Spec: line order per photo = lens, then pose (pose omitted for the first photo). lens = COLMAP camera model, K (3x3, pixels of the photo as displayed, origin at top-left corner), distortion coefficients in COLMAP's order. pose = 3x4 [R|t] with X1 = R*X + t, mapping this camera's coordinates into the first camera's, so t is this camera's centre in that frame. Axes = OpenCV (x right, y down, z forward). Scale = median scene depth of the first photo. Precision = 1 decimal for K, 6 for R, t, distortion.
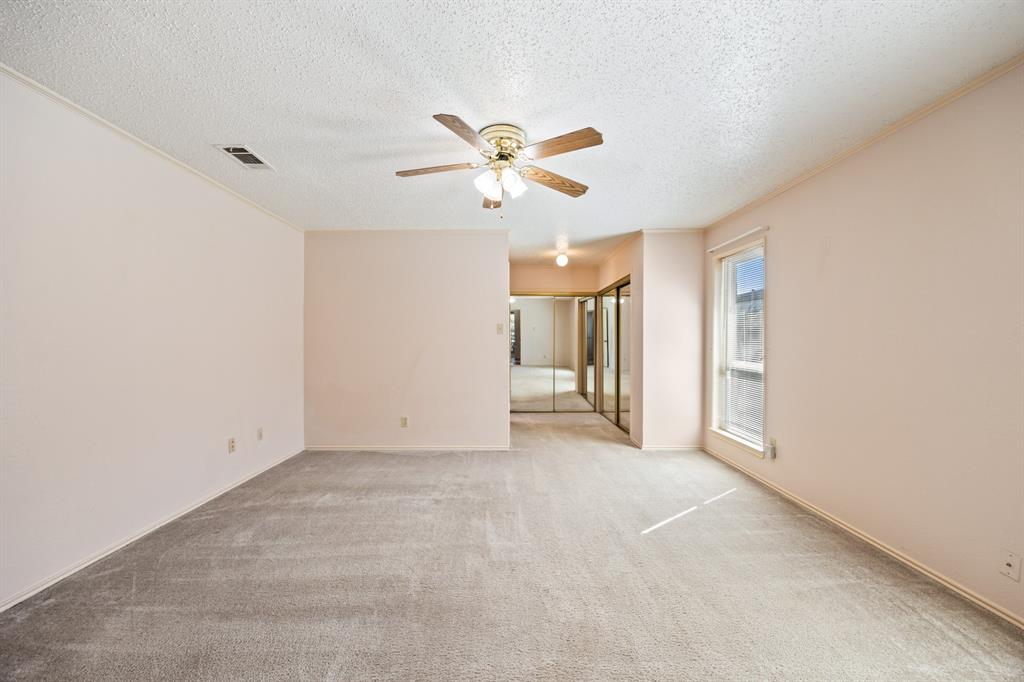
lens RADIAL K [[385.8, 0, 488.6], [0, 385.8, 342.2], [0, 0, 1]] dist [-0.001219, -0.000247]
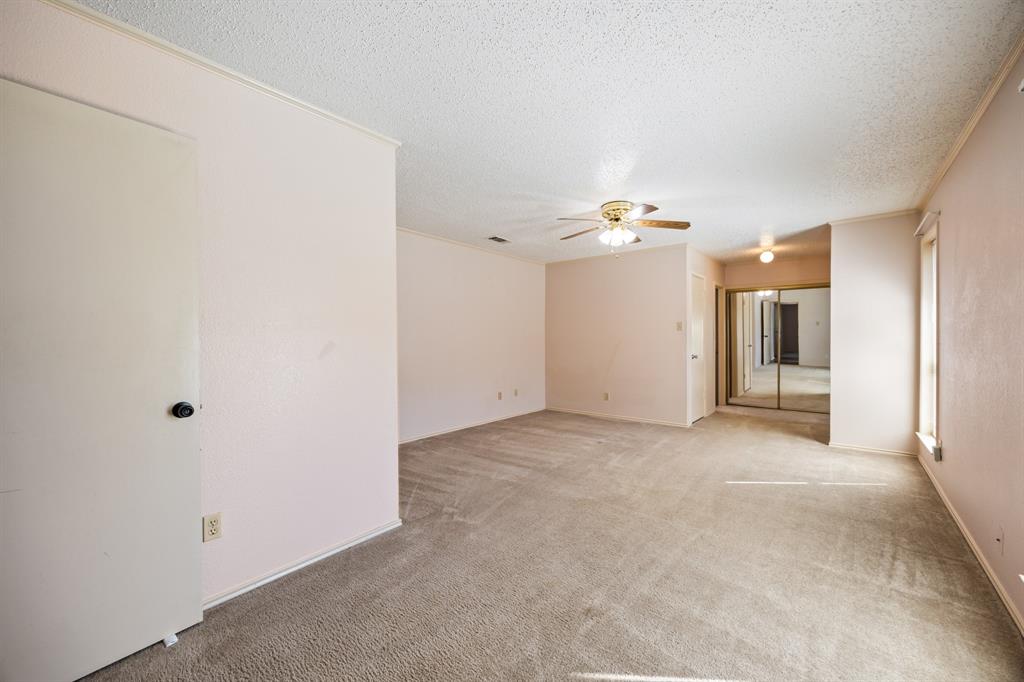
lens RADIAL K [[396.3, 0, 512.0], [0, 396.3, 341.0], [0, 0, 1]] dist [0.001081, 0.000217]
pose [[0.778351, 0.001750, -0.627827, 0.566887], [0.001387, 0.999989, 0.004508, 0.006674], [0.627828, -0.004380, 0.778340, -0.418814]]
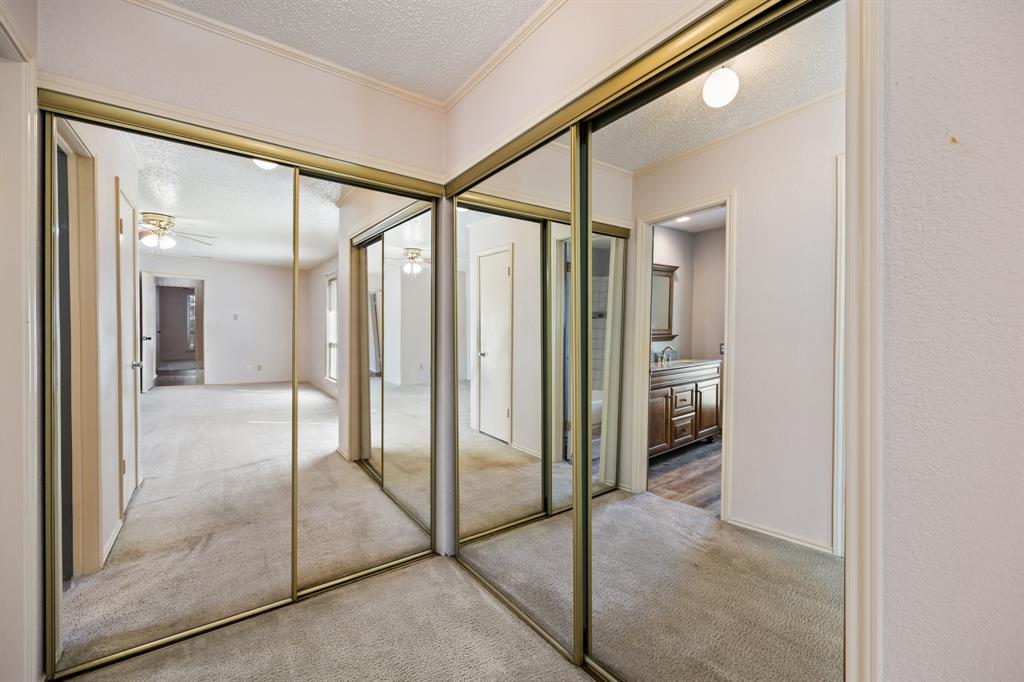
lens RADIAL K [[403.3, 0, 514.6], [0, 403.3, 332.5], [0, 0, 1]] dist [0.001598, 0.000190]
pose [[0.779333, -0.008628, 0.626551, 0.232833], [0.014545, 0.999885, -0.004323, -0.013811], [-0.626442, 0.012482, 0.779368, 1.392832]]
